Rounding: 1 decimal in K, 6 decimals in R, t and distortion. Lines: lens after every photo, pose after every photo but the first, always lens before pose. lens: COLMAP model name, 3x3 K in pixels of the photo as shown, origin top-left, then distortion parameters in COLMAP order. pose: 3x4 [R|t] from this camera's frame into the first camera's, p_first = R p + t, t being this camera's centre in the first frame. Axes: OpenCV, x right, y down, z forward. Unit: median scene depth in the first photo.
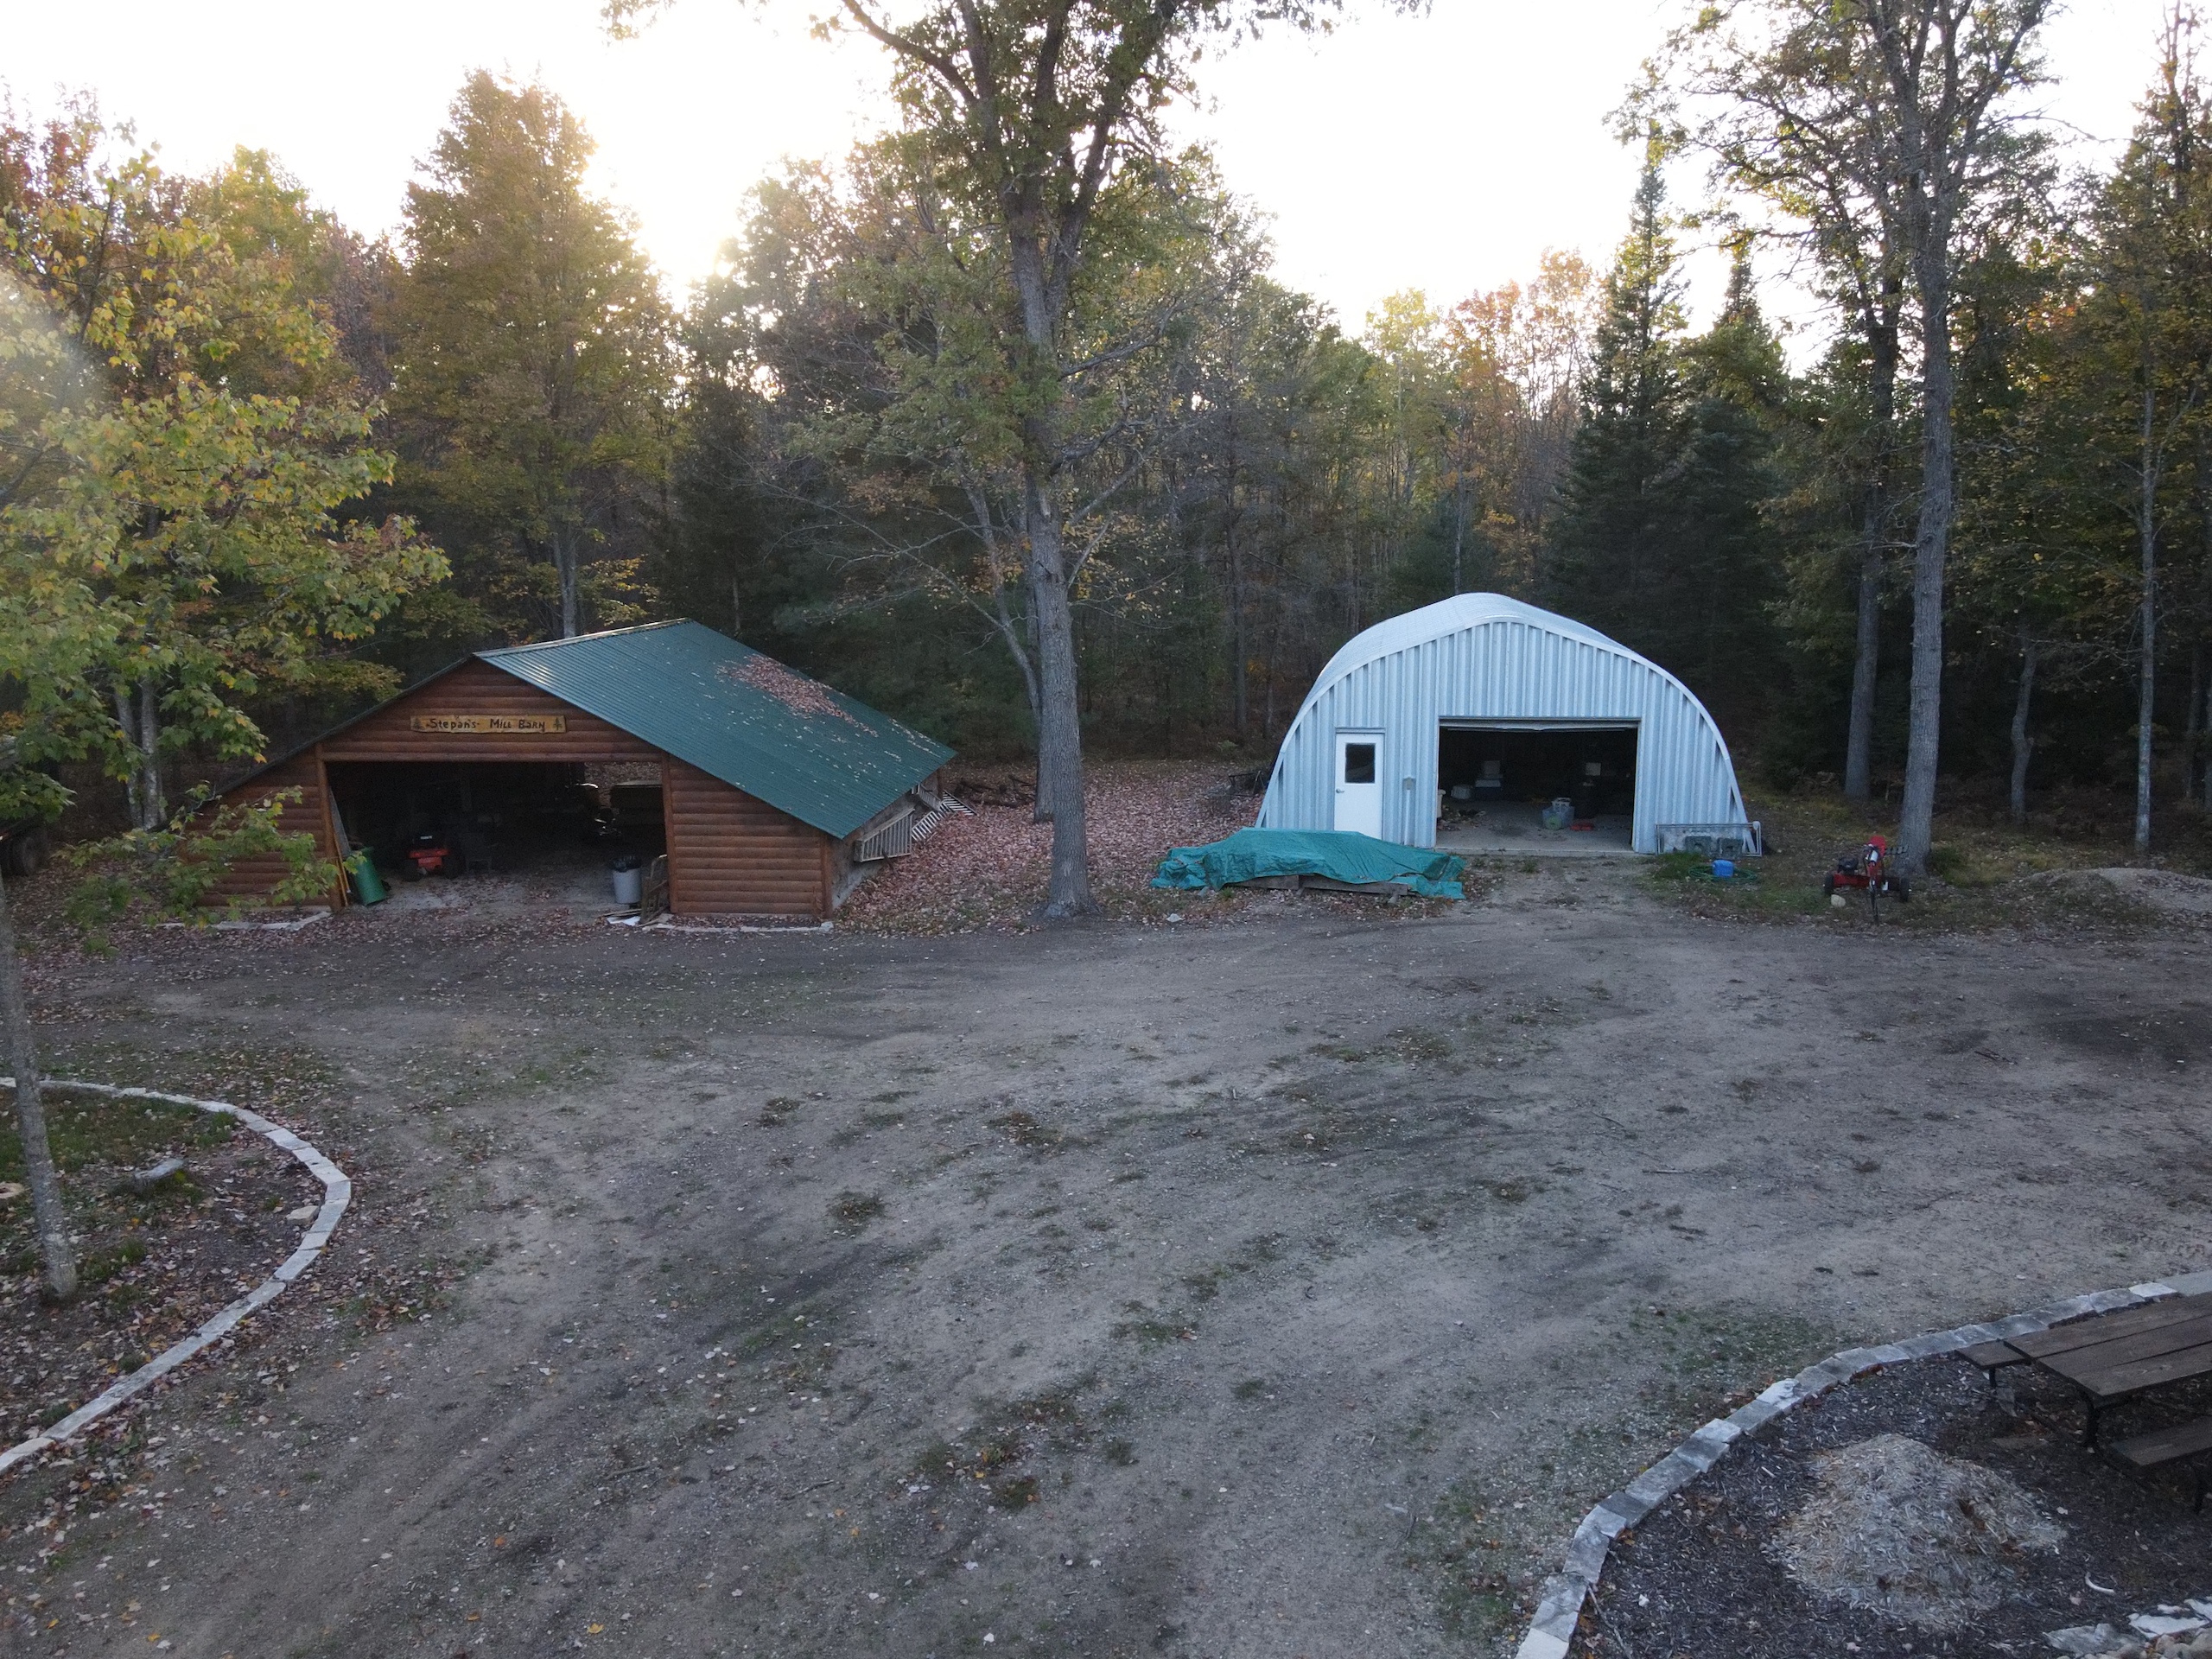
lens RADIAL K [[1568.2, 0, 1104.4], [0, 1568.2, 834.7], [0, 0, 1]] dist [0.001253, 0.000361]
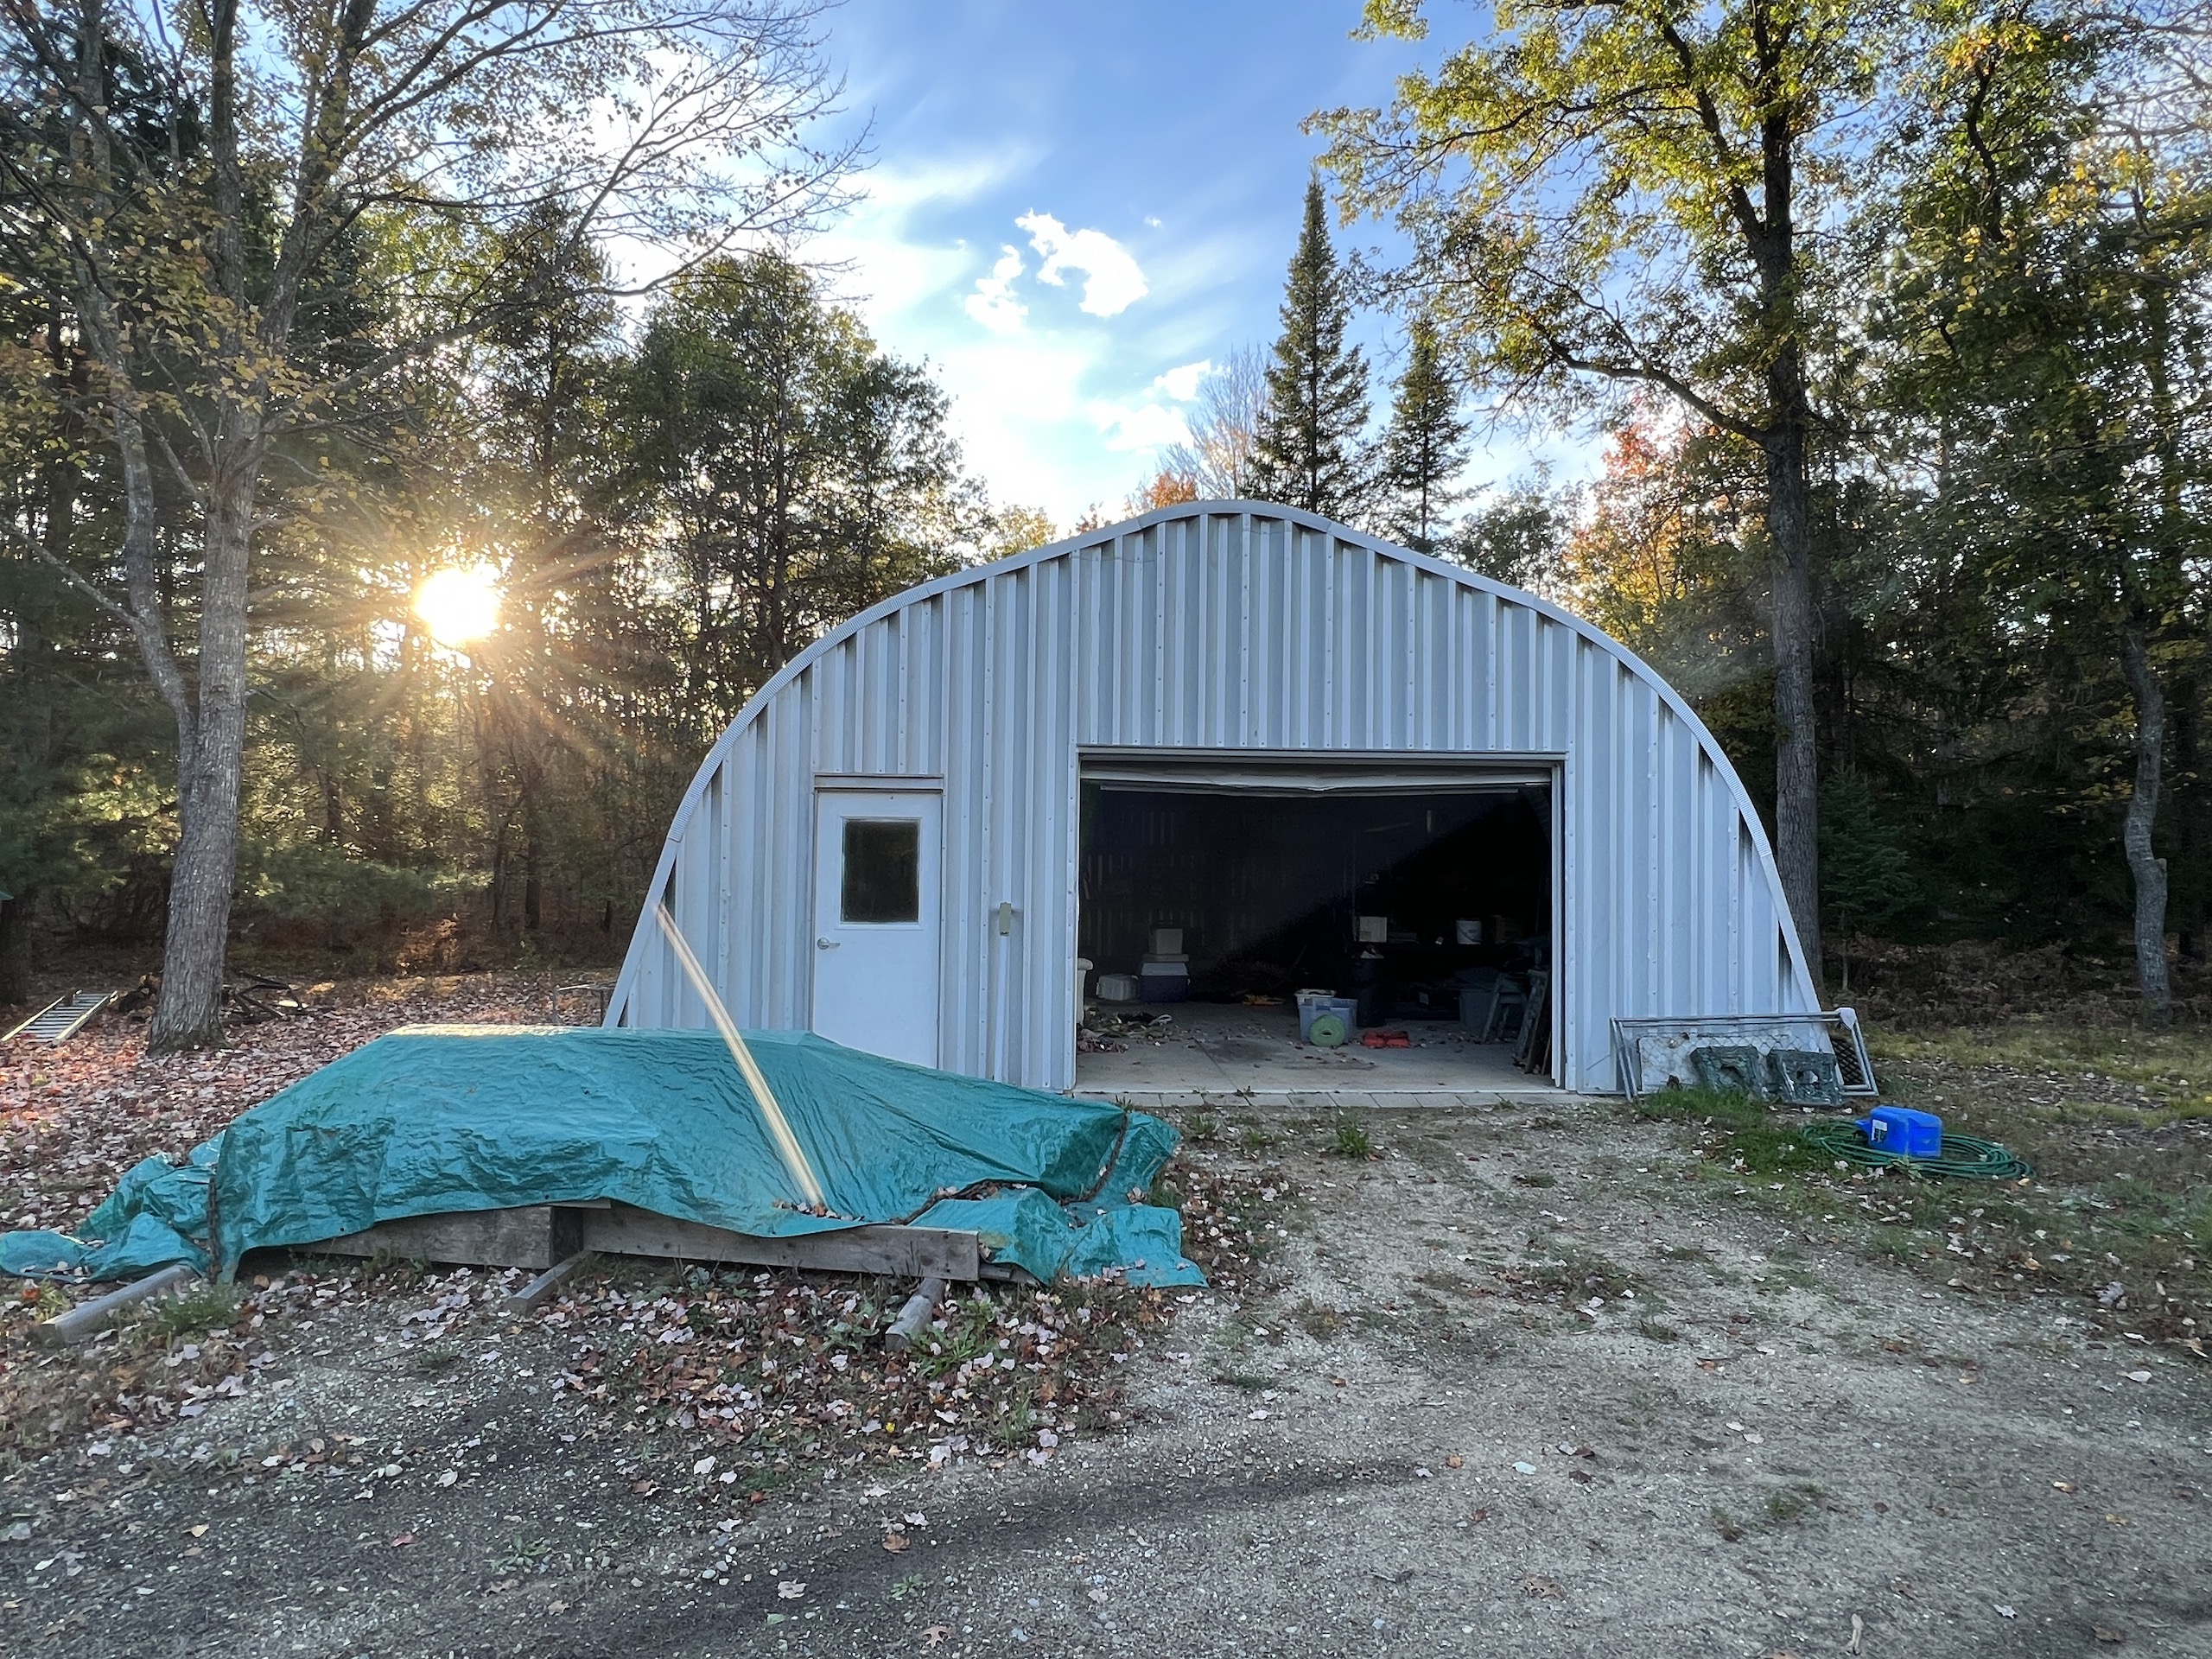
lens RADIAL K [[1225.7, 0, 1097.9], [0, 1225.7, 828.8], [0, 0, 1]] dist [-0.005608, -0.000327]
pose [[0.971686, 0.029804, 0.234390, 0.147500], [0.020188, 0.977912, -0.208038, 0.008205], [-0.235413, 0.206880, 0.949622, 0.716143]]
